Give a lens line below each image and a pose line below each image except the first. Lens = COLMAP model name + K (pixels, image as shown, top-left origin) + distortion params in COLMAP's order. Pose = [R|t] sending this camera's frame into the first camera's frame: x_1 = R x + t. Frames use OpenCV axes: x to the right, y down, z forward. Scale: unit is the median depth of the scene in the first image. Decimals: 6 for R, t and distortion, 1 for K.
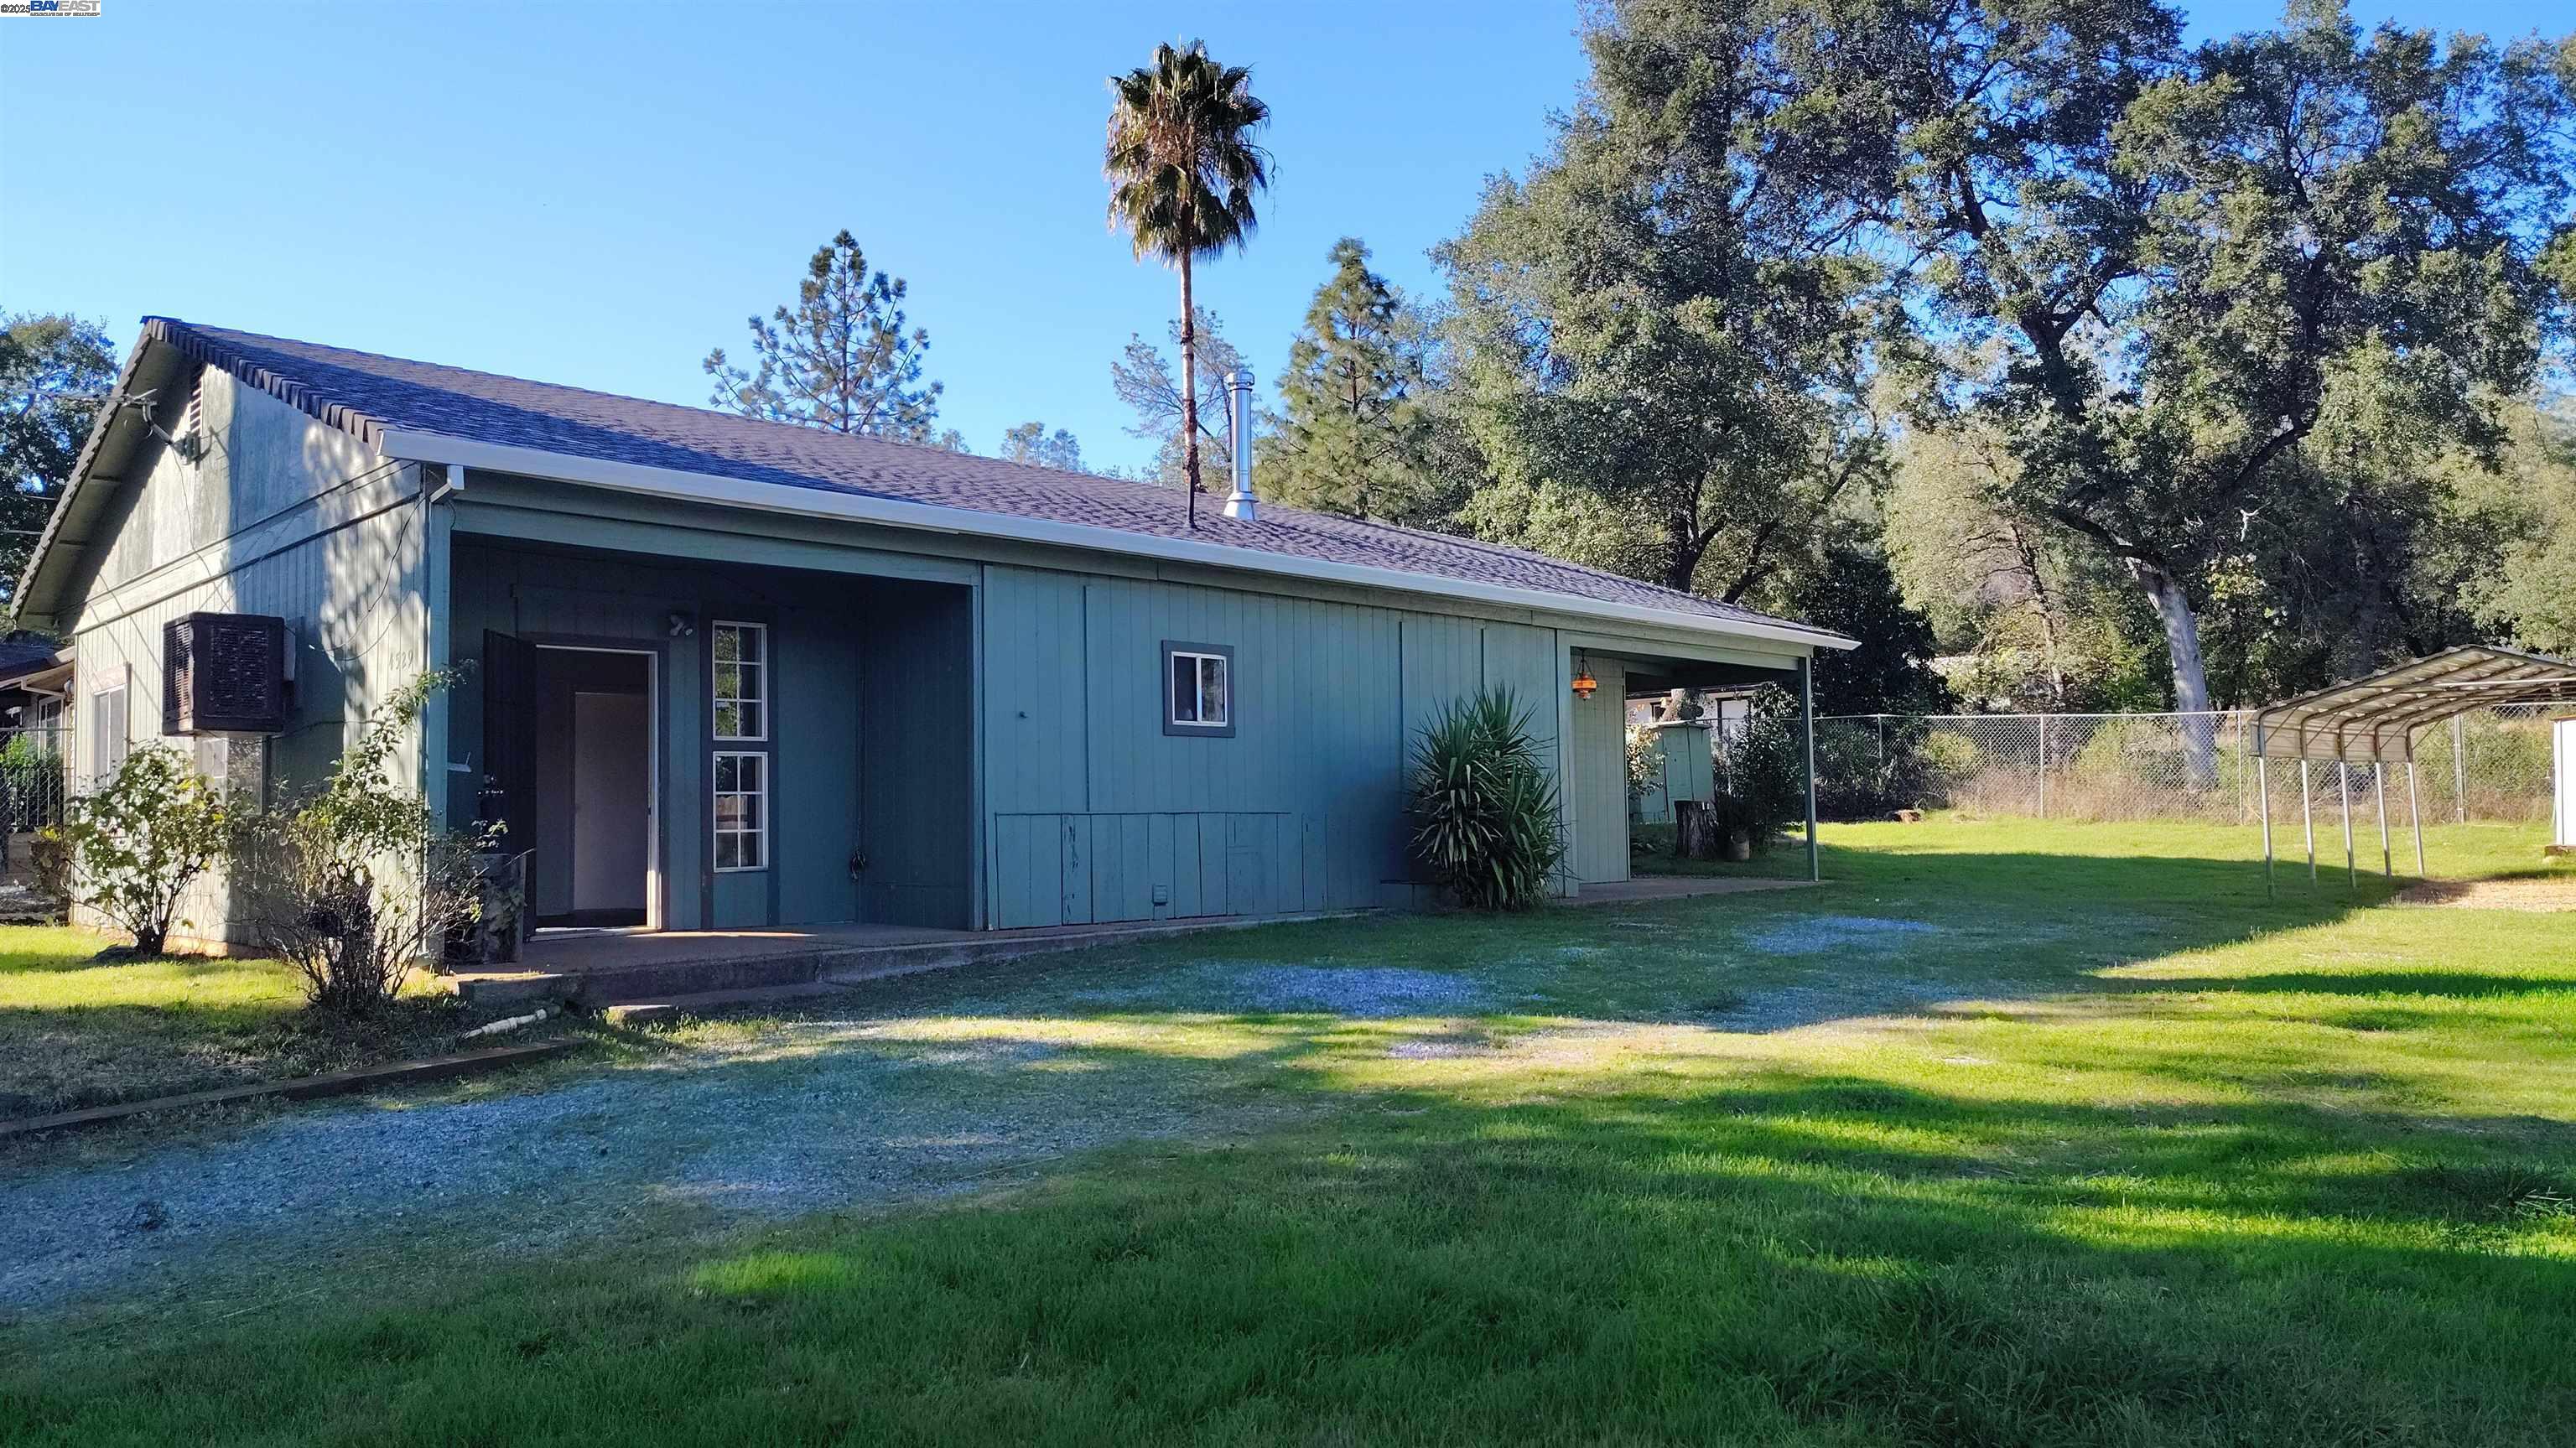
lens RADIAL K [[1769.0, 0, 1285.4], [0, 1769.0, 752.2], [0, 0, 1]] dist [0.047288, -0.055420]
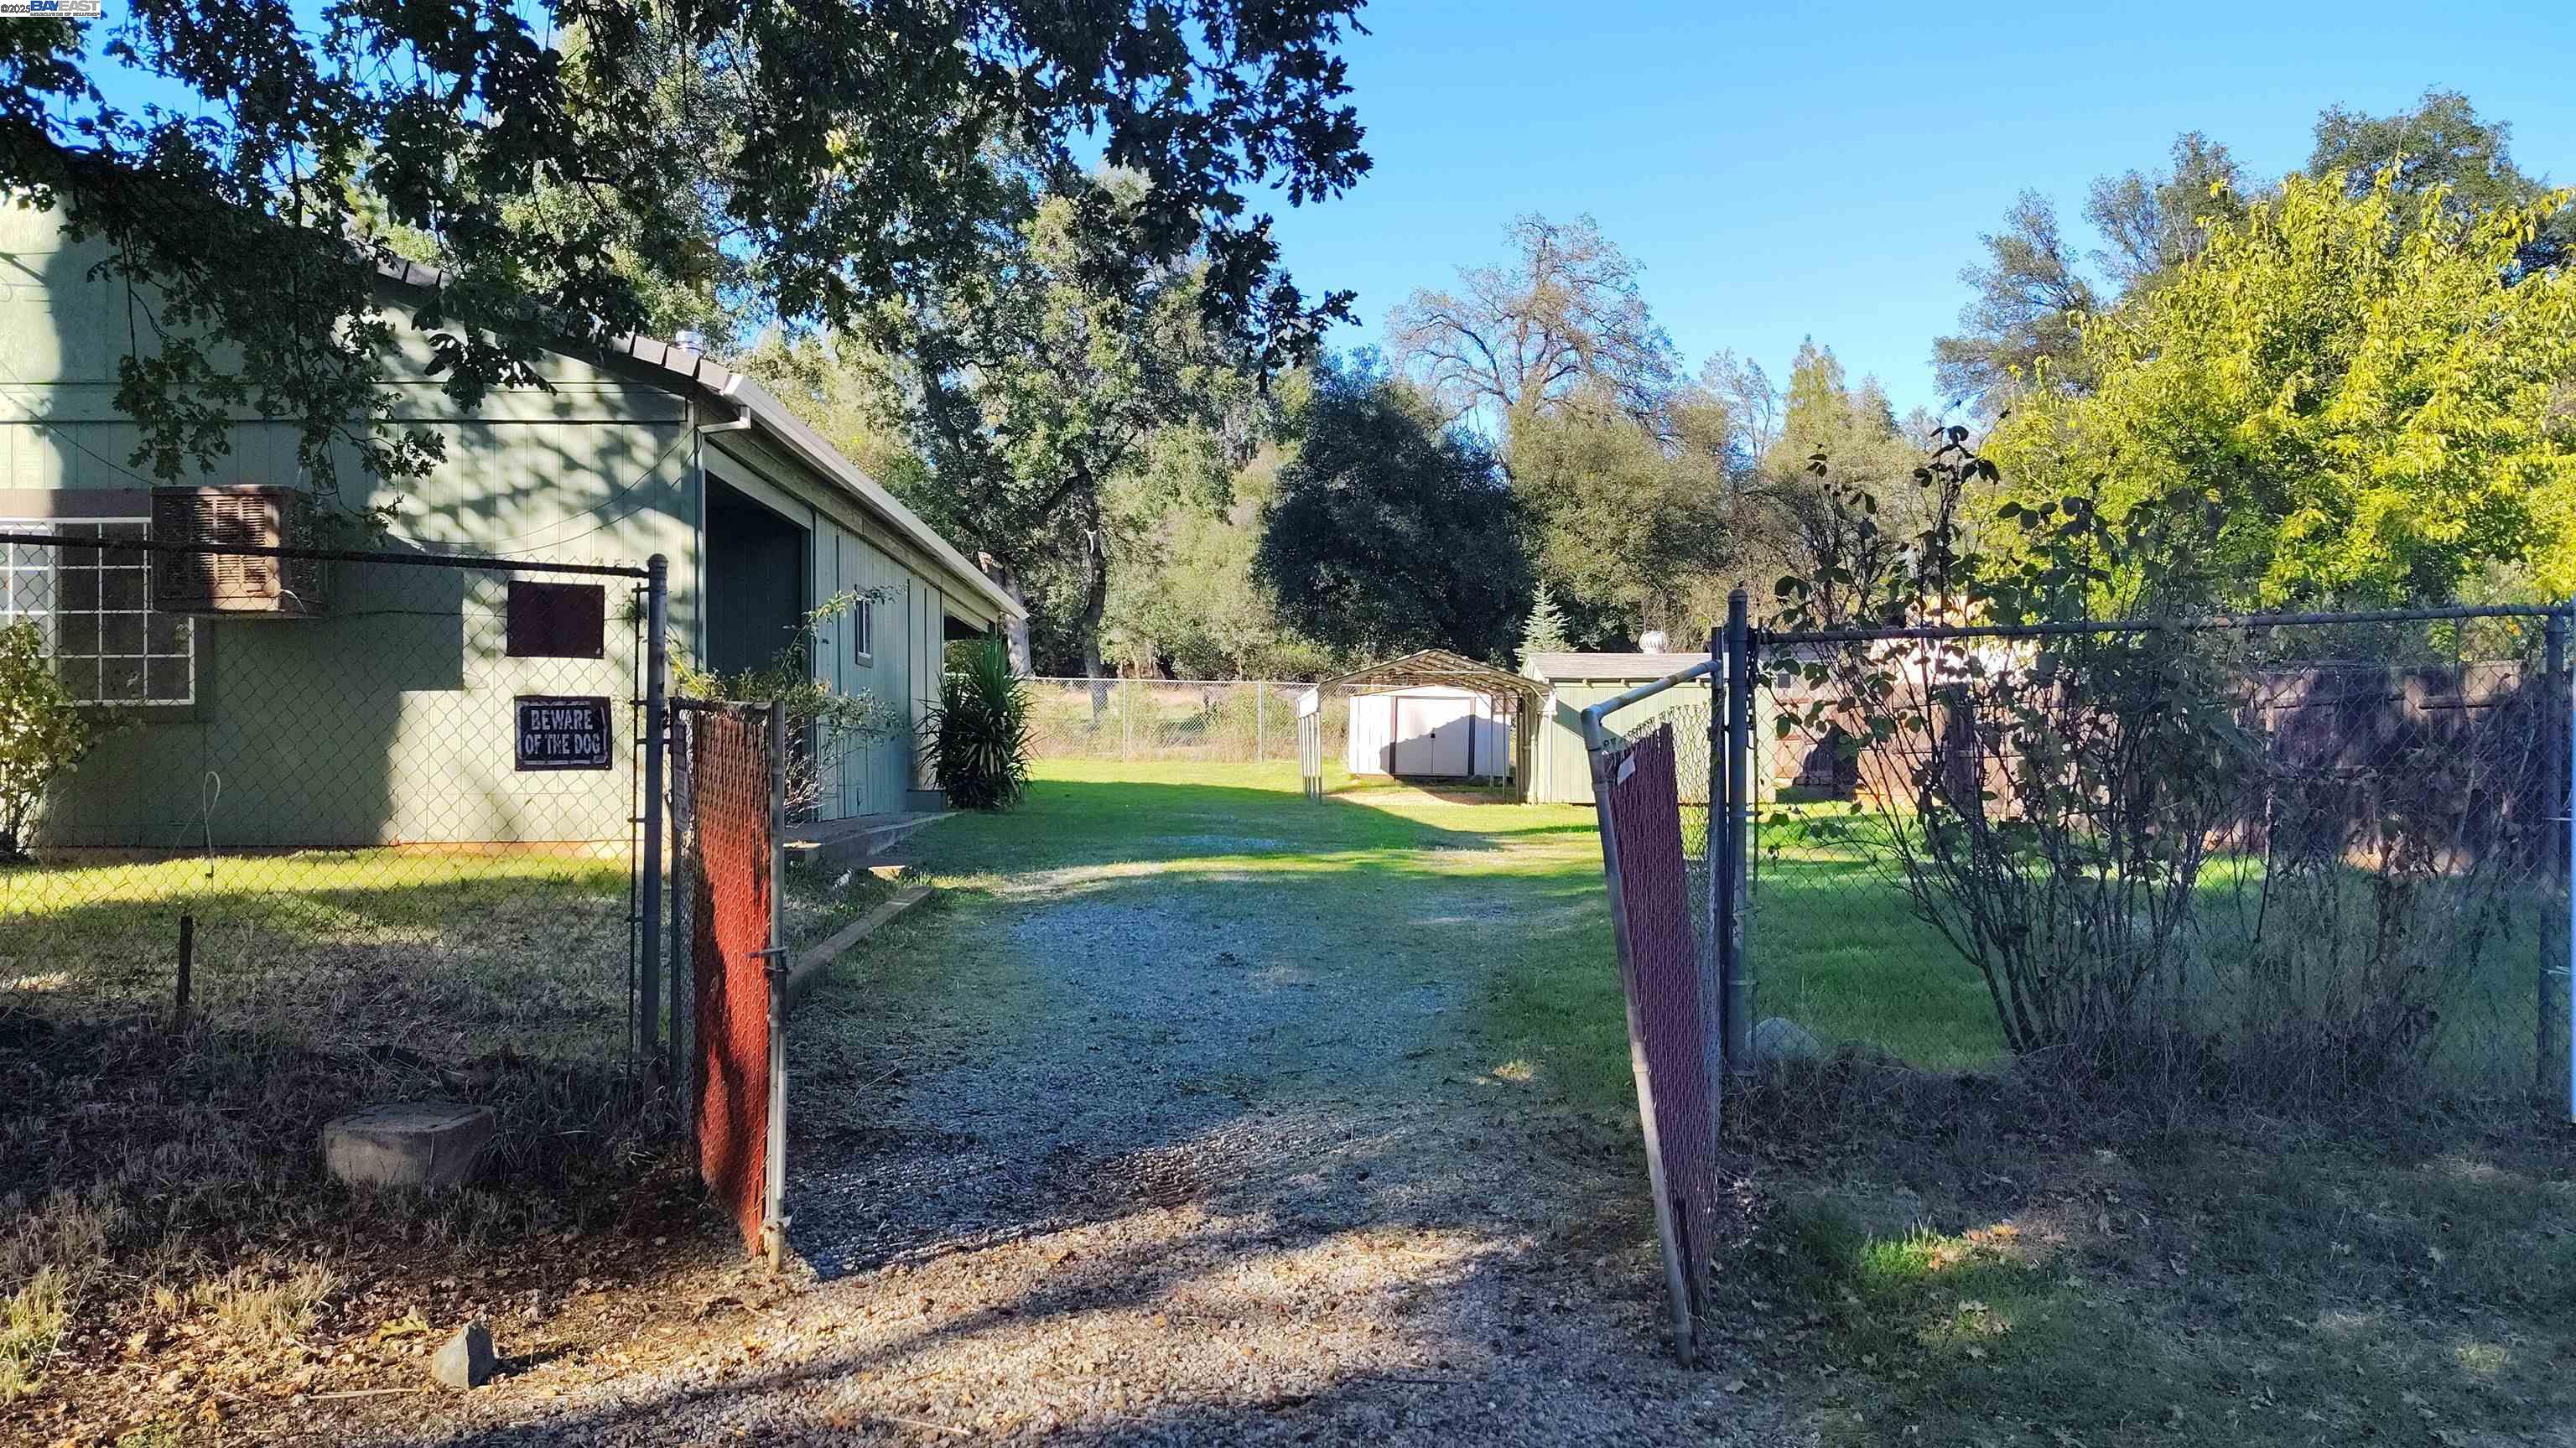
lens RADIAL K [[1769.0, 0, 1266.3], [0, 1769.0, 740.1], [0, 0, 1]] dist [0.047288, -0.055420]
pose [[0.680699, 0.019810, 0.732295, -0.380385], [-0.033731, 0.999422, 0.004318, 0.013855], [-0.731786, -0.027641, 0.680974, -0.013818]]
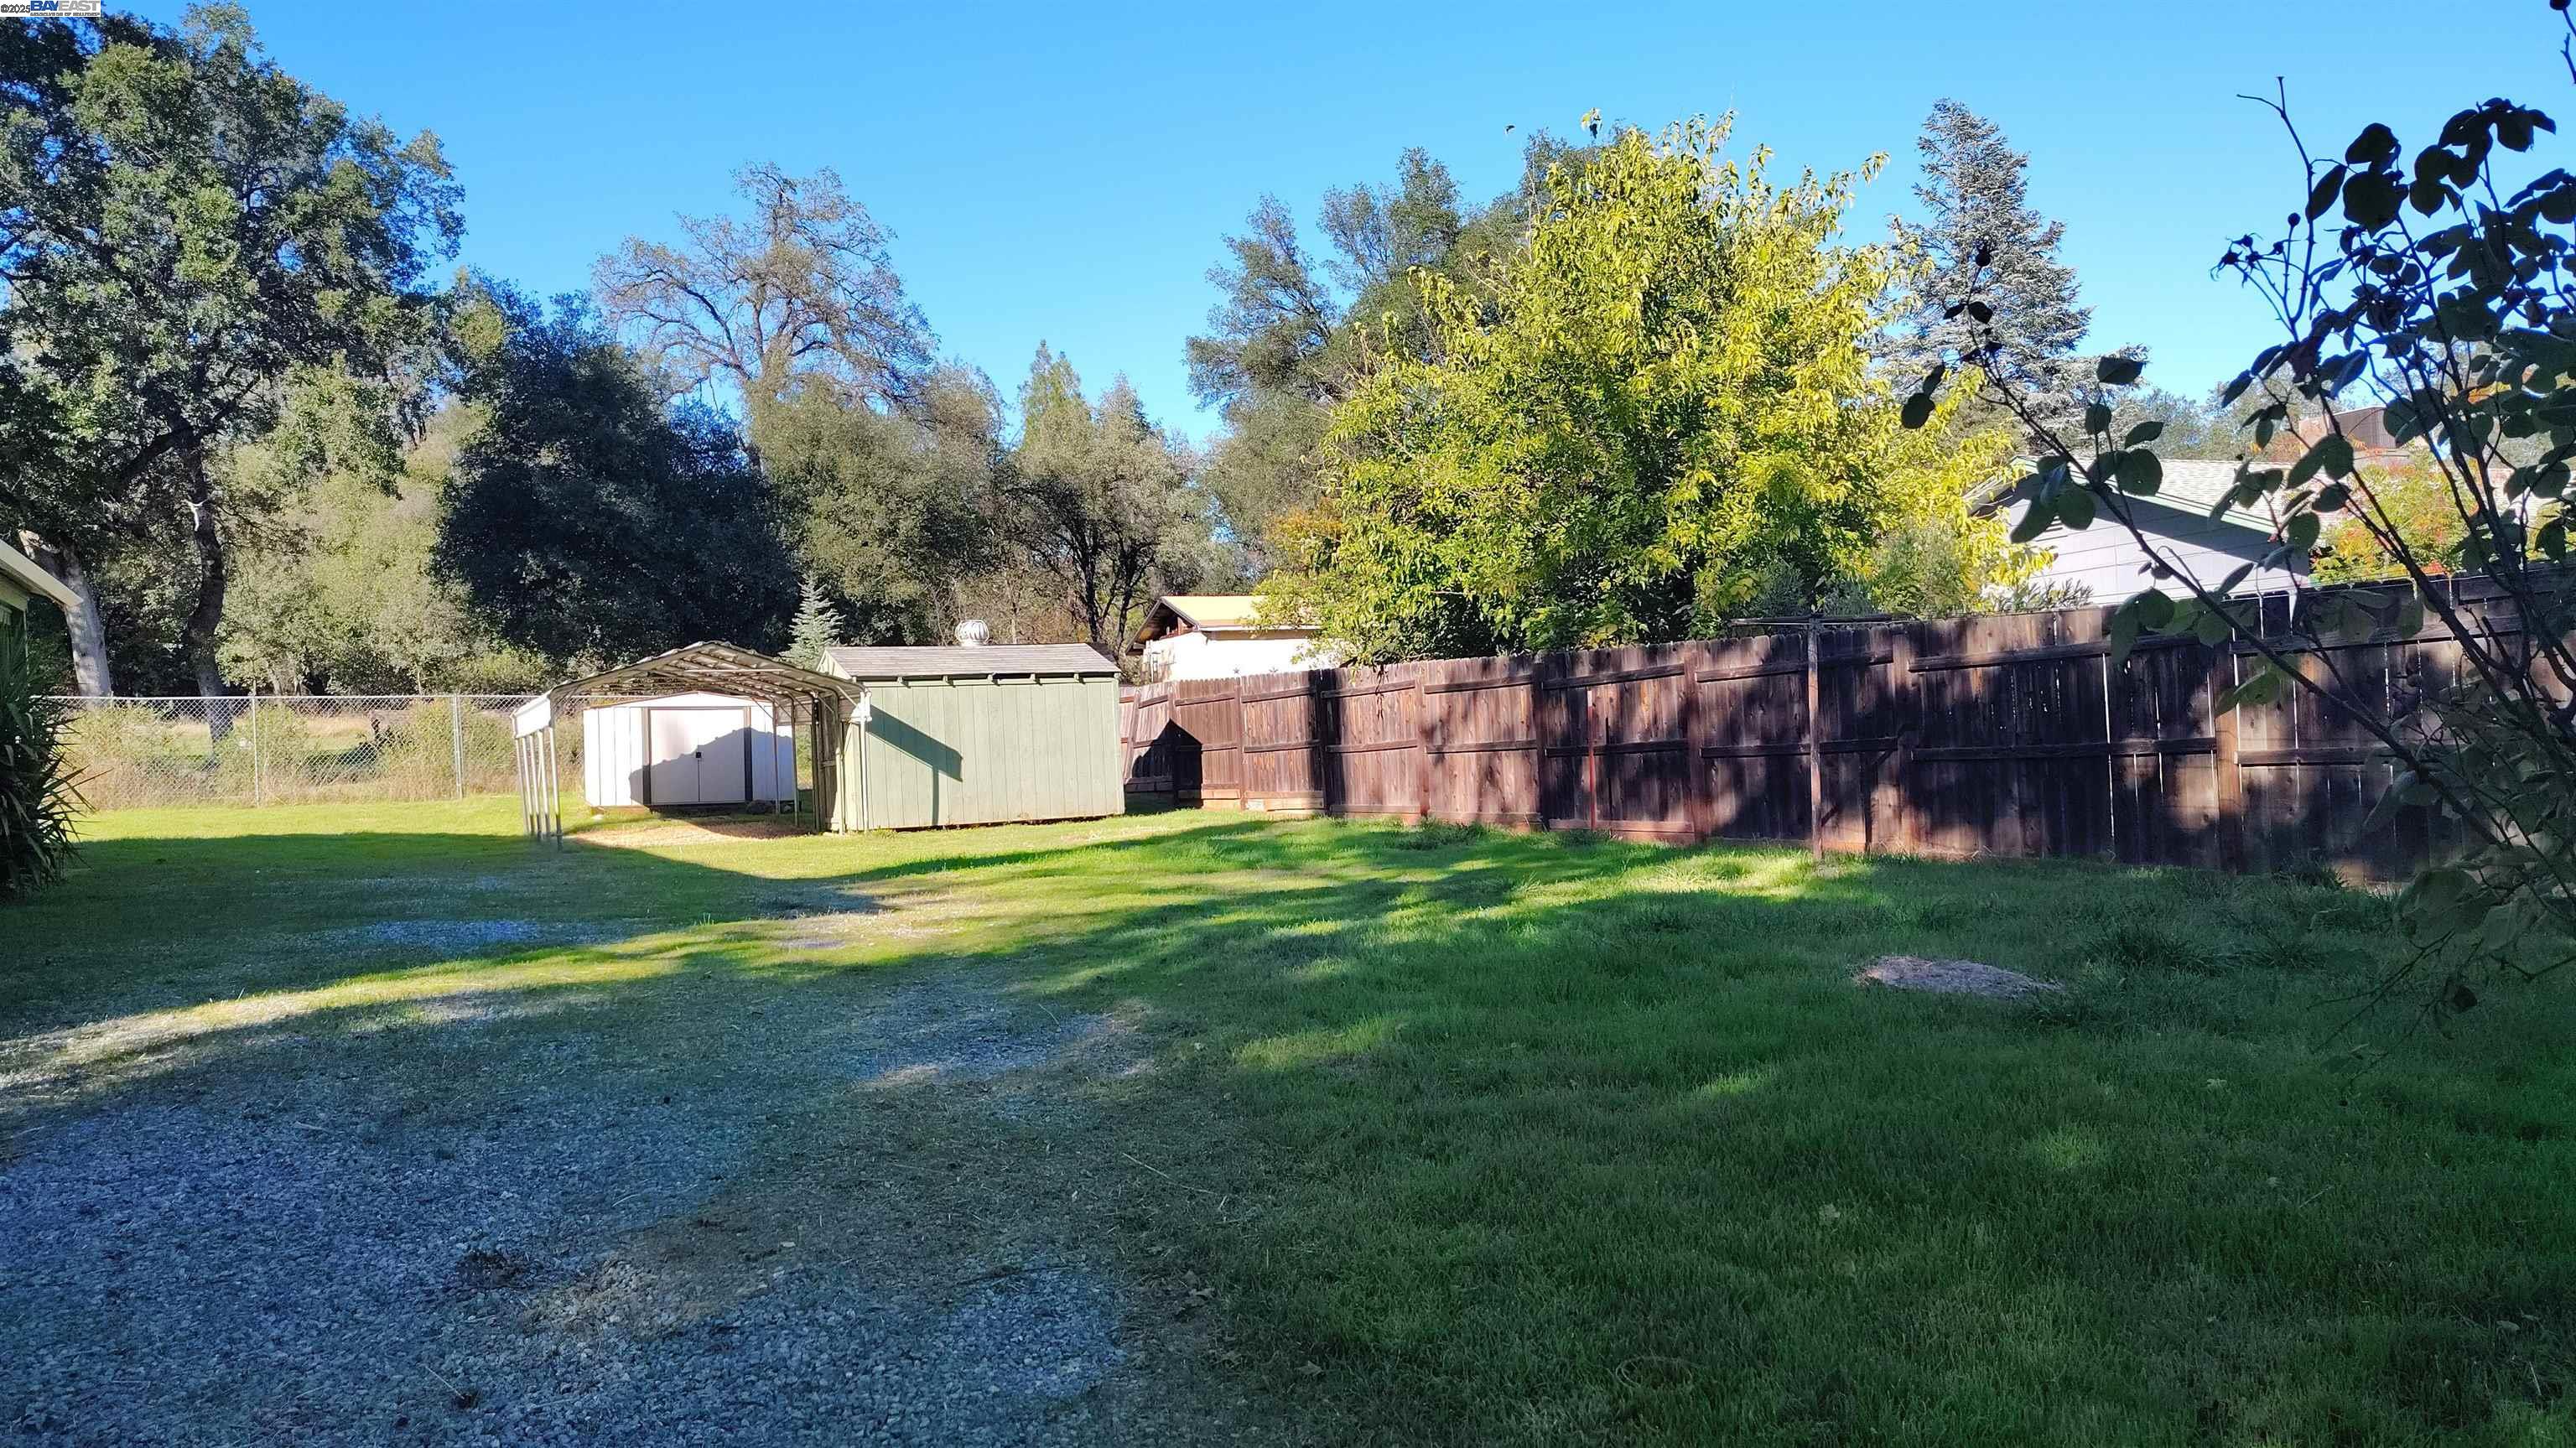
lens RADIAL K [[1769.0, 0, 1278.2], [0, 1769.0, 767.0], [0, 0, 1]] dist [0.047288, -0.055420]
pose [[0.309994, -0.006399, 0.950717, -0.254846], [0.007809, 0.999961, 0.004184, 0.017052], [-0.950706, 0.006127, 0.310032, 0.113949]]
